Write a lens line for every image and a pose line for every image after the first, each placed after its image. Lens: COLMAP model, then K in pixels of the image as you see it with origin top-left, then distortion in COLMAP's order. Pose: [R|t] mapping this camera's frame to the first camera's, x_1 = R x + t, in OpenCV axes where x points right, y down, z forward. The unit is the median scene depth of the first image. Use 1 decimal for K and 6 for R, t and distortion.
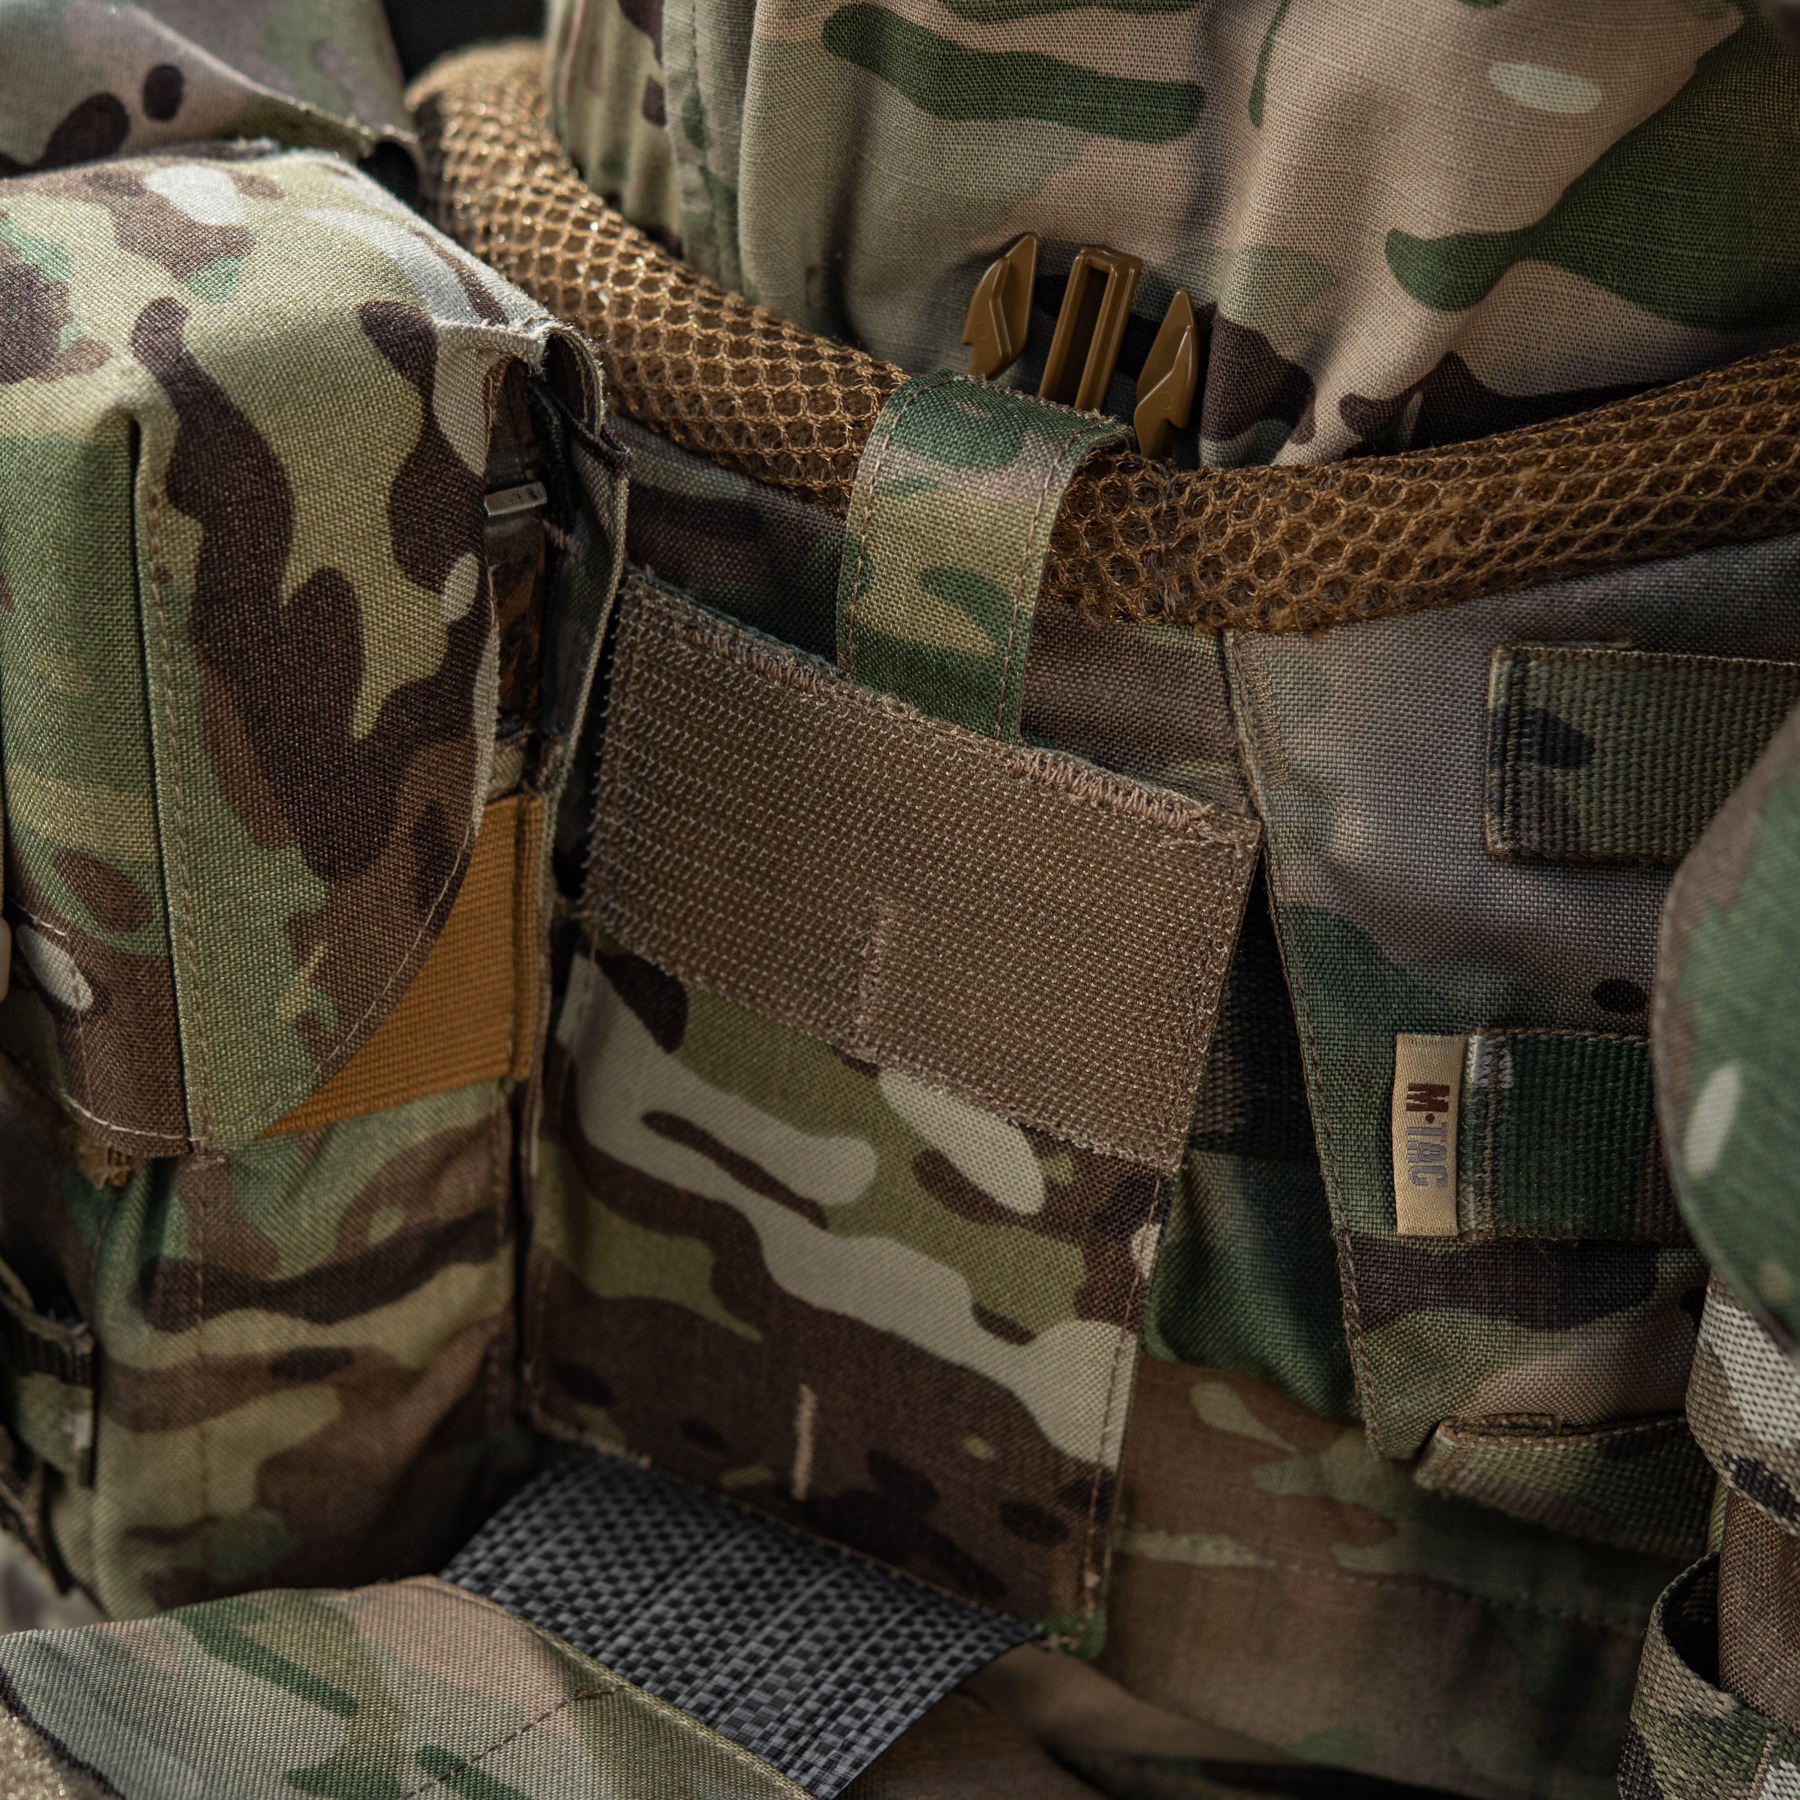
lens RADIAL K [[4880.2, 0, 906.2], [0, 4880.2, 887.6], [0, 0, 1]] dist [-0.013170, 0.000000]
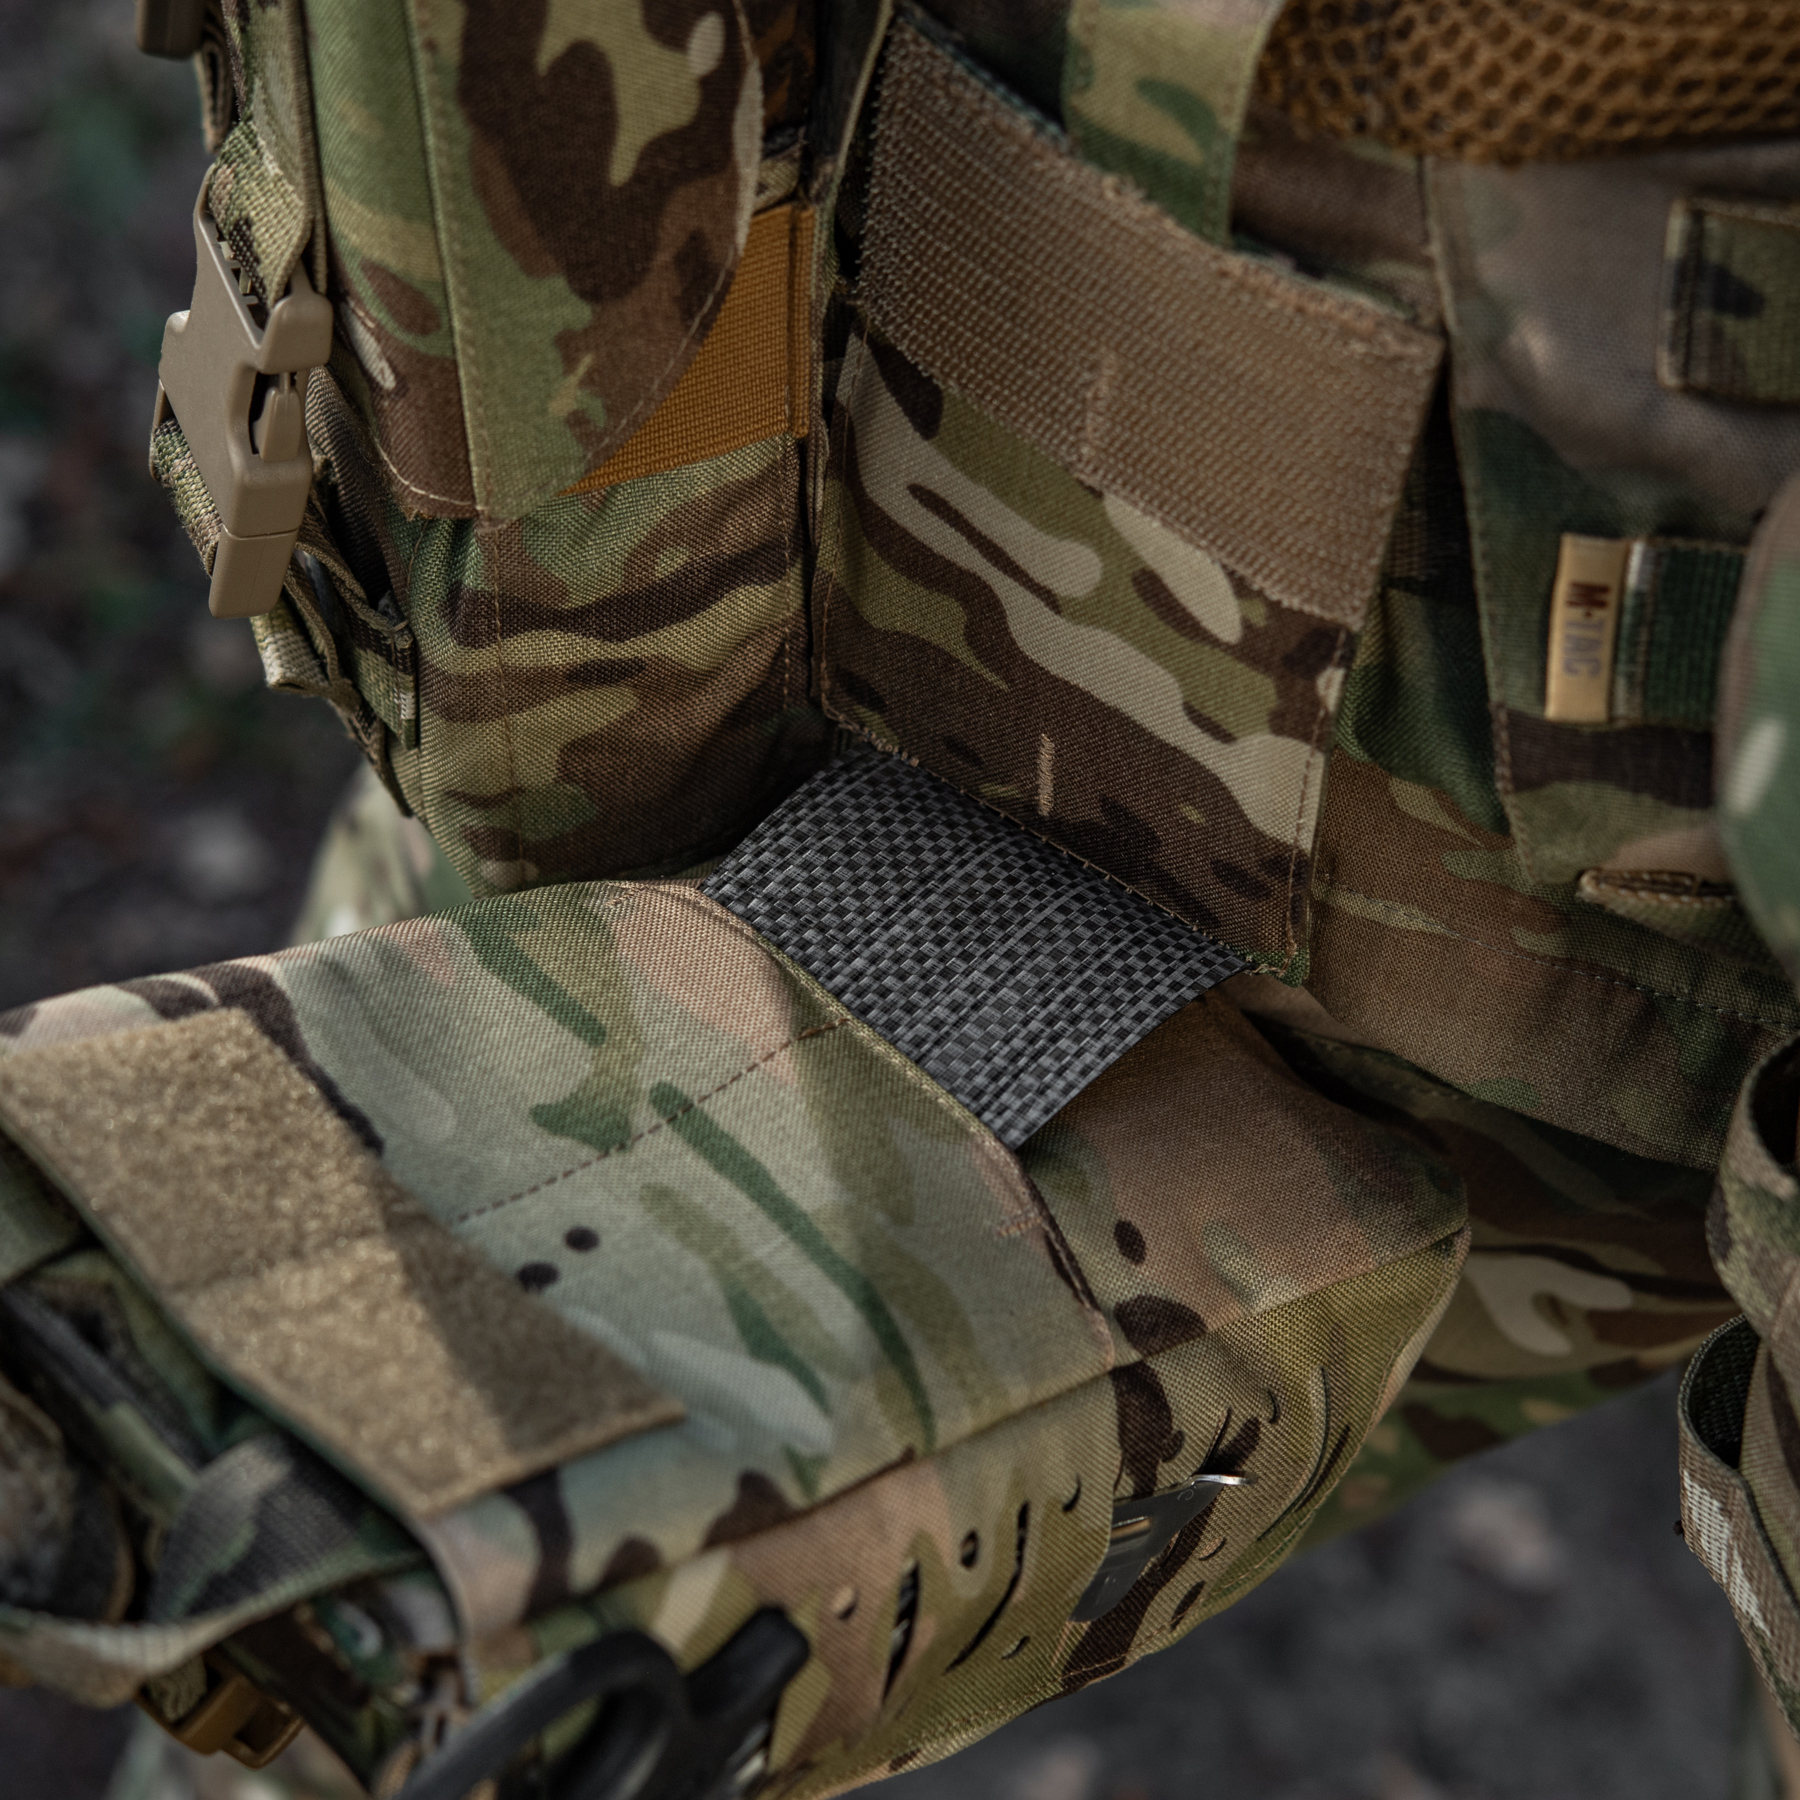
lens RADIAL K [[4880.2, 0, 913.5], [0, 4880.2, 902.2], [0, 0, 1]] dist [-0.013170, 0.000000]
pose [[0.982420, 0.103112, -0.155627, 0.131556], [-0.051236, 0.950539, 0.306351, -0.206679], [0.179518, -0.292991, 0.939111, -0.044363]]
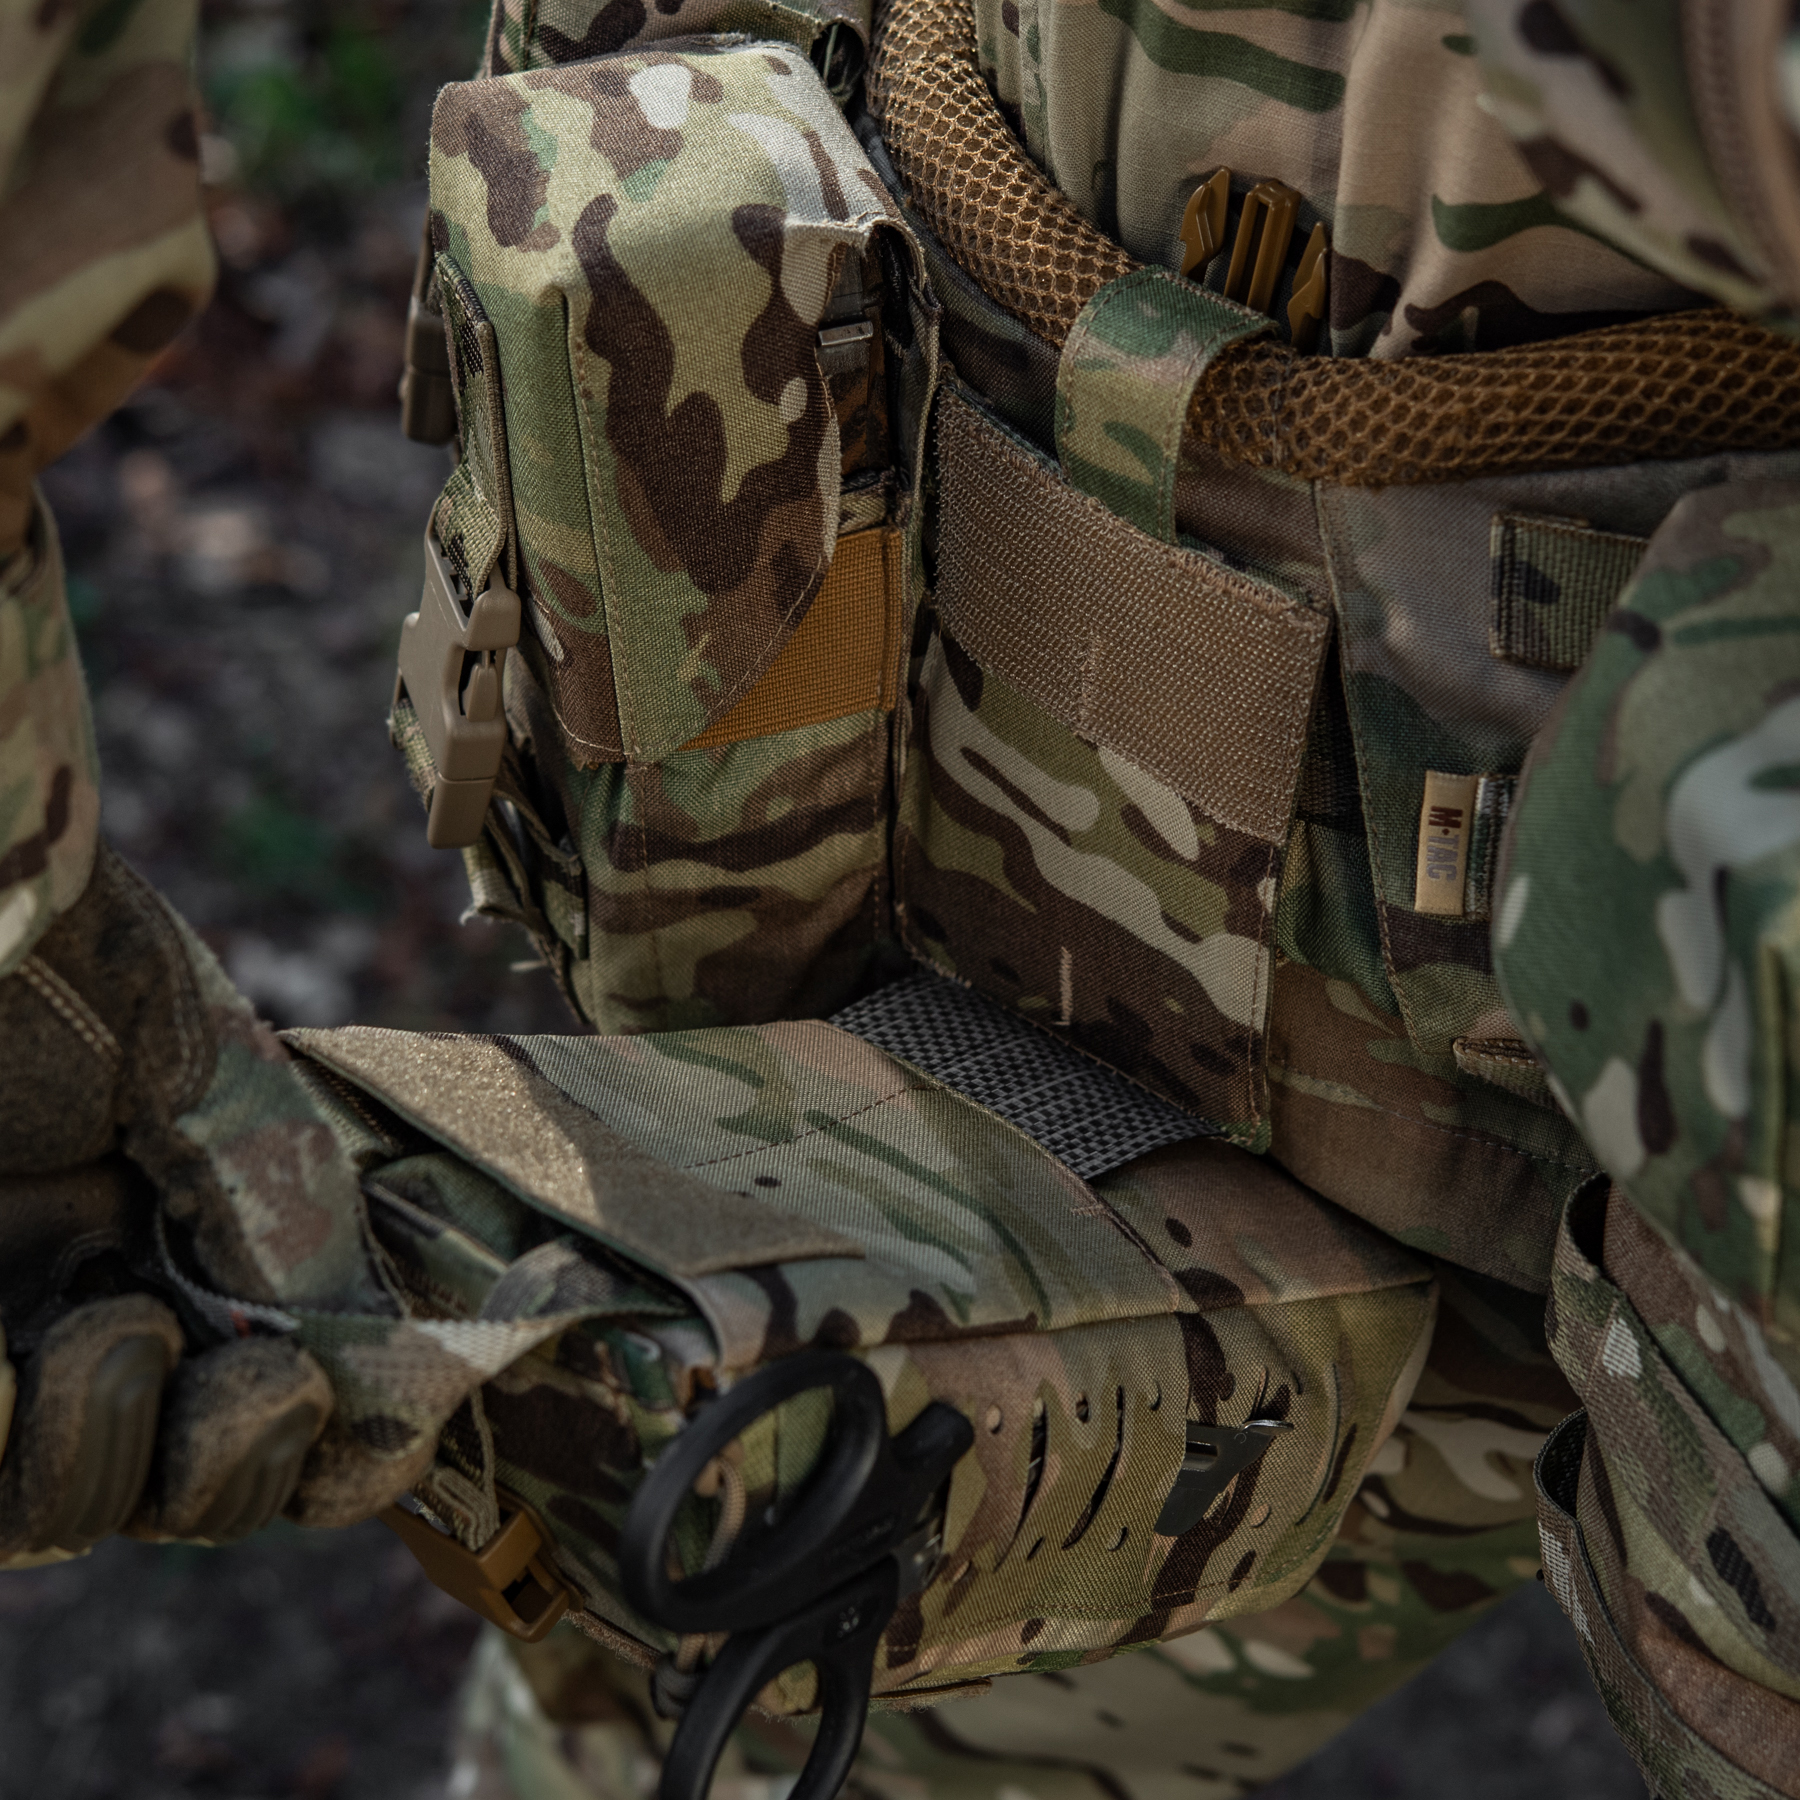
lens RADIAL K [[5078.0, 0, 894.5], [0, 5078.0, 917.0], [0, 0, 1]] dist [-0.142990, 0.000000]
pose [[0.961619, 0.104061, -0.253889, 0.319812], [-0.054839, 0.979514, 0.193767, -0.197873], [0.268852, -0.172407, 0.947626, -0.418736]]
